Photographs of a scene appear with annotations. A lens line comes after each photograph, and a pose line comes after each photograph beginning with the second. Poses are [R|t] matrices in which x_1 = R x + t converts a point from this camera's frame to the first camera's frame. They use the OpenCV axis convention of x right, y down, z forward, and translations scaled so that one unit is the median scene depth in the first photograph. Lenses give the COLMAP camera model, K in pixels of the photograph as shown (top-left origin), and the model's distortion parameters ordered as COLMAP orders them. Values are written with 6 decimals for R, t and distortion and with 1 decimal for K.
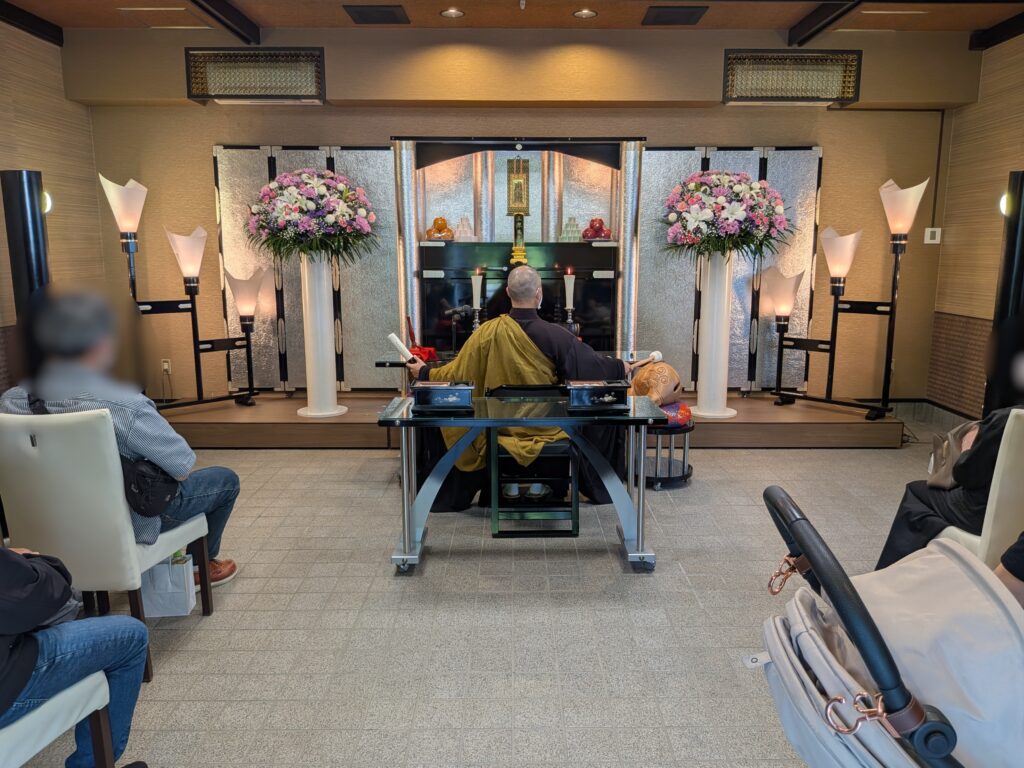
lens RADIAL K [[742.1, 0, 518.0], [0, 742.1, 387.7], [0, 0, 1]] dist [0.061401, -0.104236]
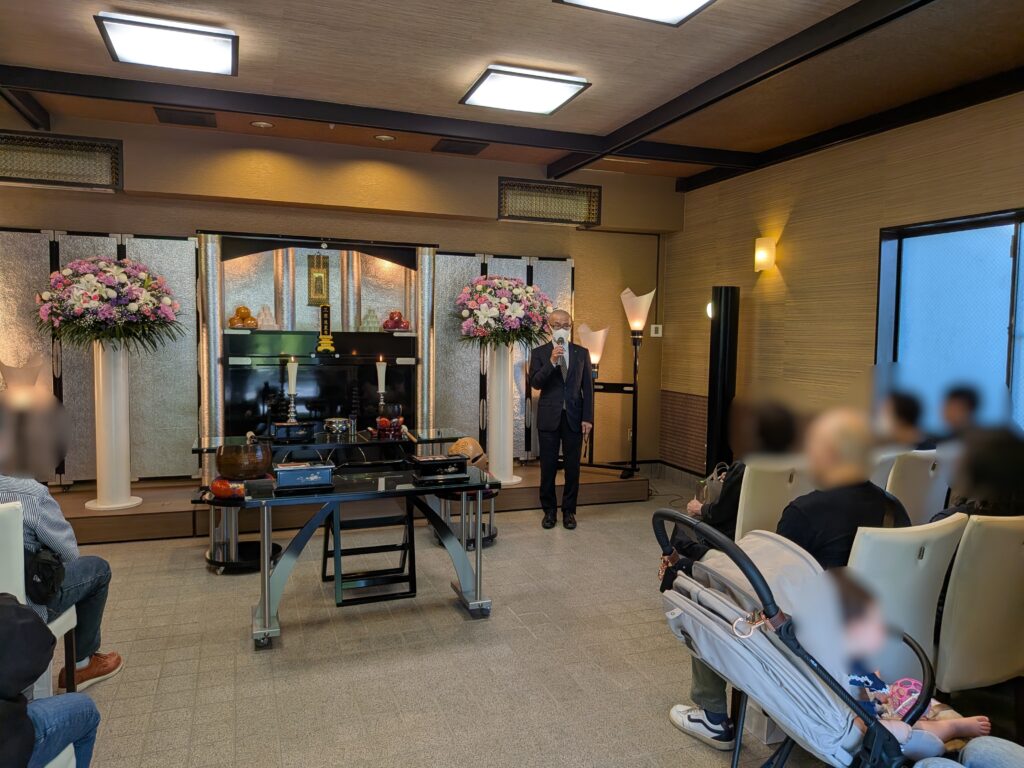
lens RADIAL K [[742.1, 0, 527.5], [0, 742.1, 382.1], [0, 0, 1]] dist [0.061401, -0.104236]
pose [[0.936417, -0.010963, 0.350719, -0.102117], [0.049102, 0.993771, -0.100038, -0.000766], [-0.347438, 0.110898, 0.931122, -0.096466]]
